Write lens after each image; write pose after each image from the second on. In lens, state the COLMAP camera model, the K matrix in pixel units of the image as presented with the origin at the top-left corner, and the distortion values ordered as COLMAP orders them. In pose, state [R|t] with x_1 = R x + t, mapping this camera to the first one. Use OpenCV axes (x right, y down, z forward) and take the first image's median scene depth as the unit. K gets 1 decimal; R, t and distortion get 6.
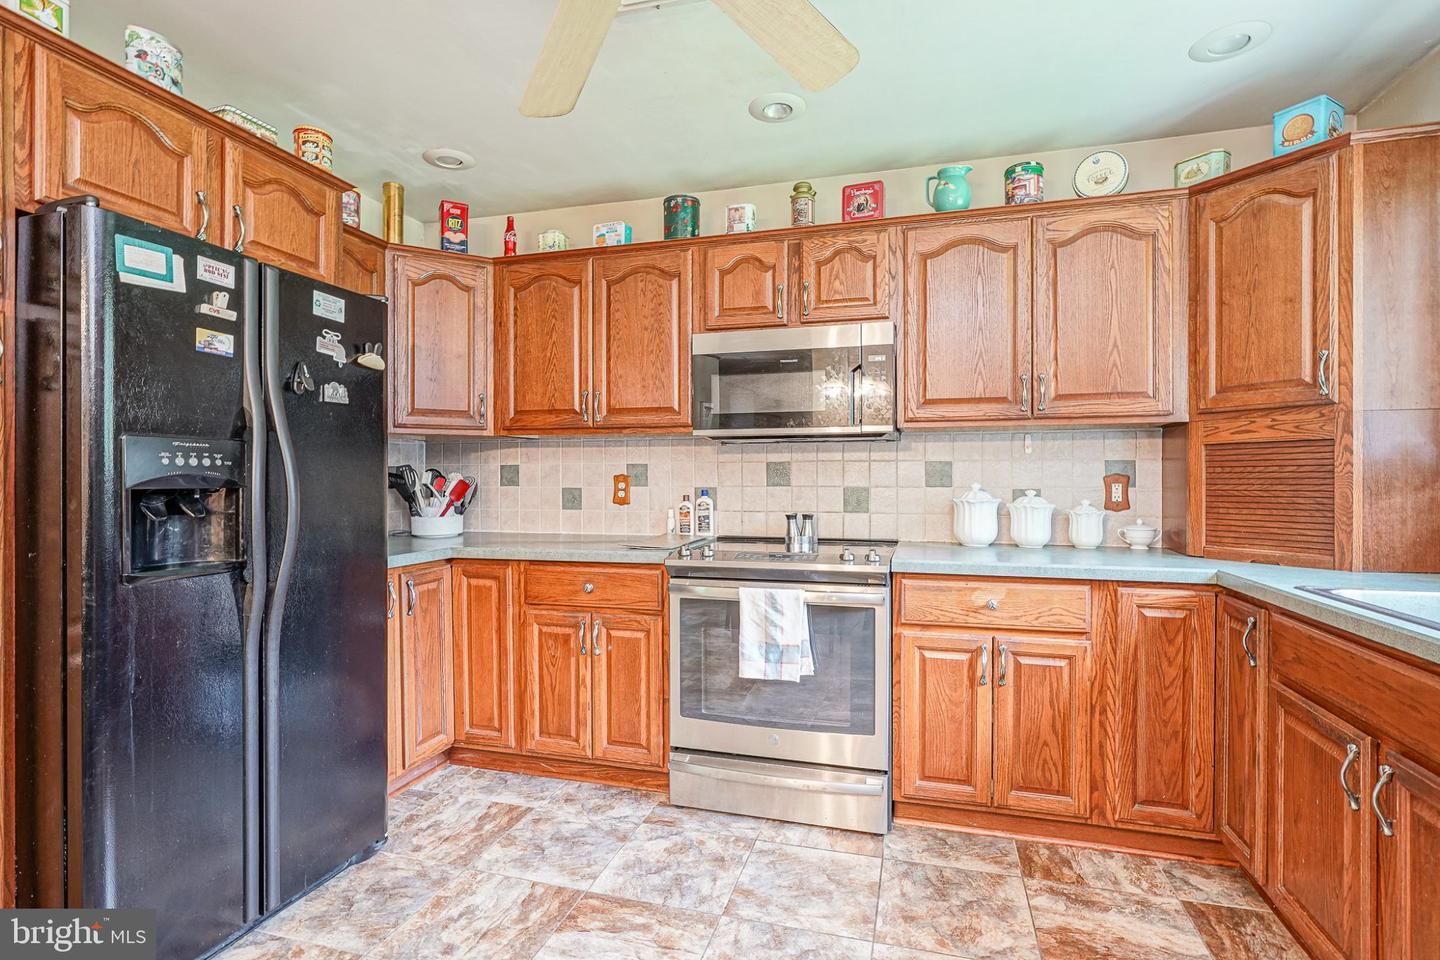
lens RADIAL K [[700.2, 0, 715.1], [0, 700.2, 480.6], [0, 0, 1]] dist [0.001352, 0.000403]
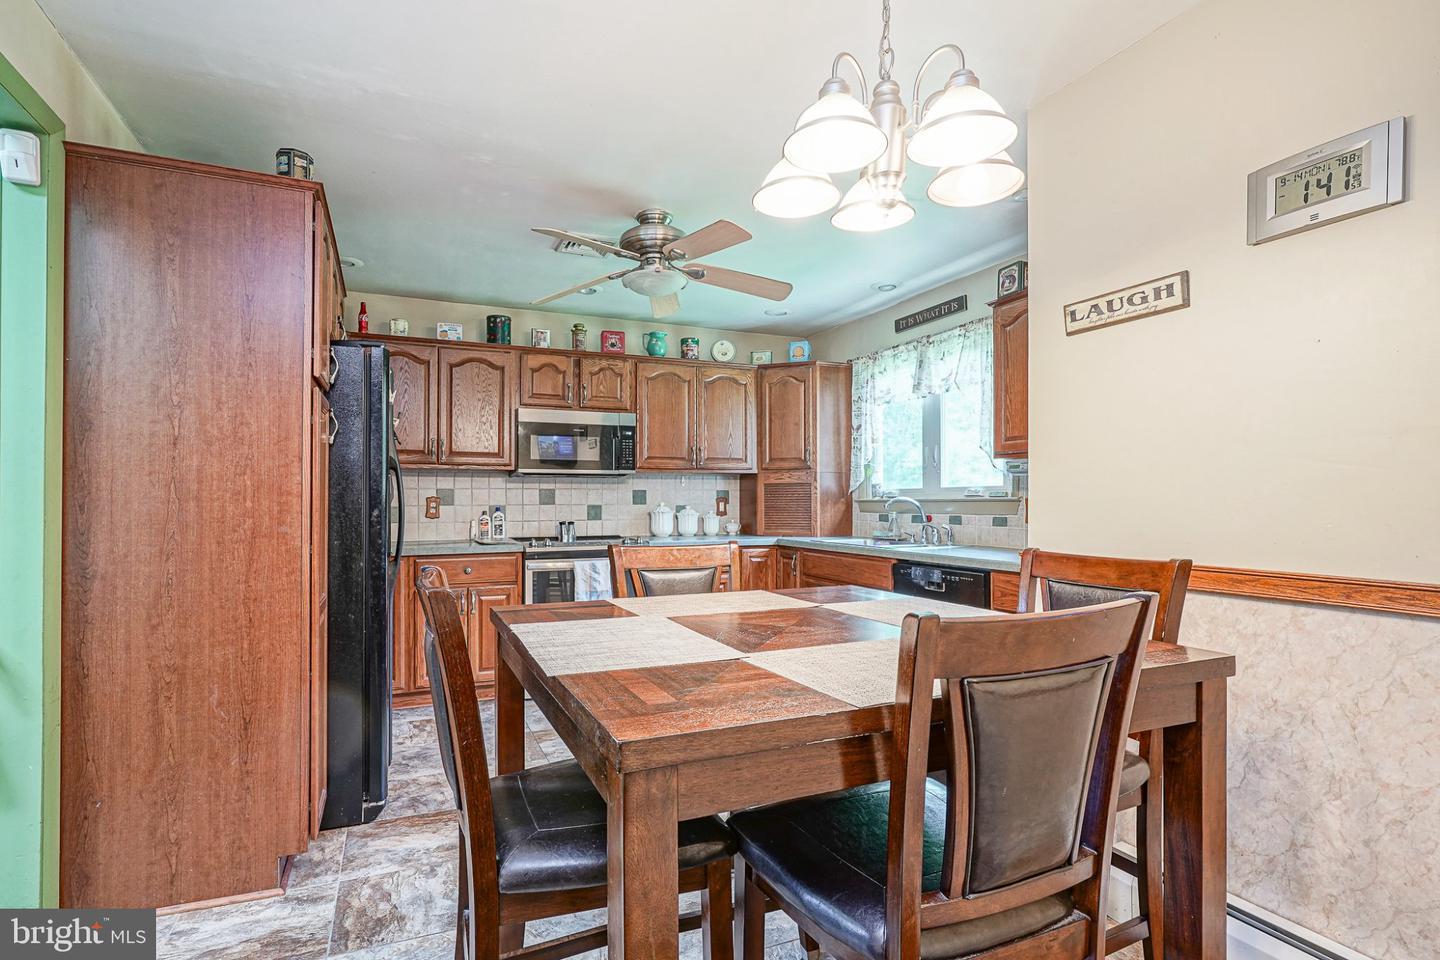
lens RADIAL K [[728.9, 0, 655.3], [0, 728.9, 499.3], [0, 0, 1]] dist [0.004208, 0.000411]
pose [[0.796227, 0.002005, 0.604995, -0.895593], [0.003137, 0.999967, -0.007444, 0.011489], [-0.604990, 0.007825, 0.796195, -0.571144]]
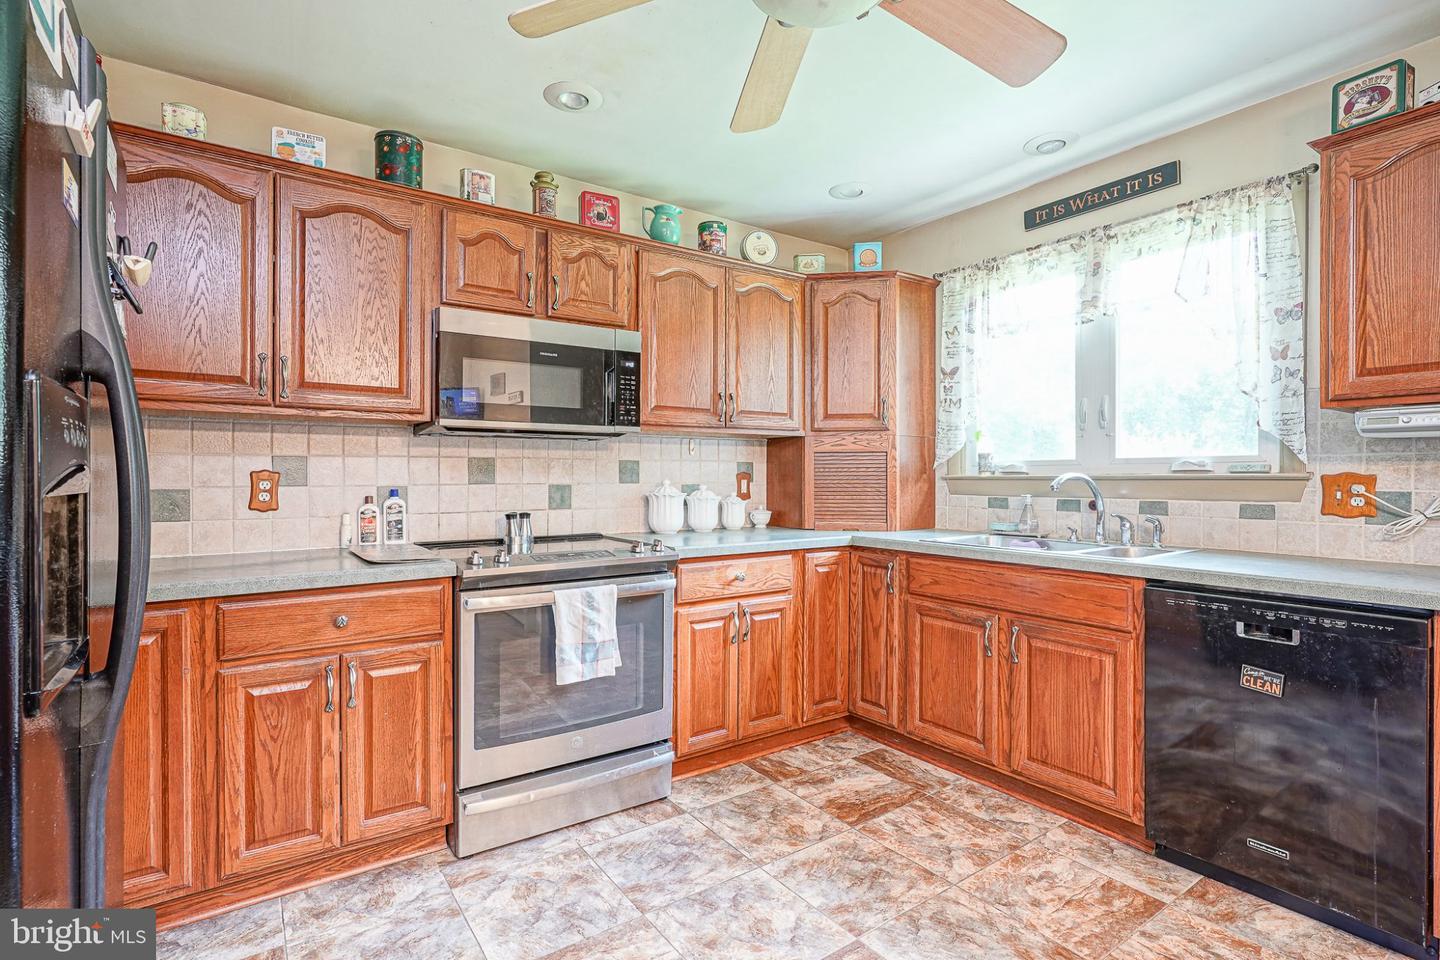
lens RADIAL K [[708.9, 0, 692.8], [0, 708.9, 477.7], [0, 0, 1]] dist [-0.006205, 0.006767]
pose [[0.632347, -0.000660, 0.774685, -0.578269], [0.003026, 0.999994, -0.001619, 0.002457], [-0.774680, 0.003368, 0.632345, 0.247650]]
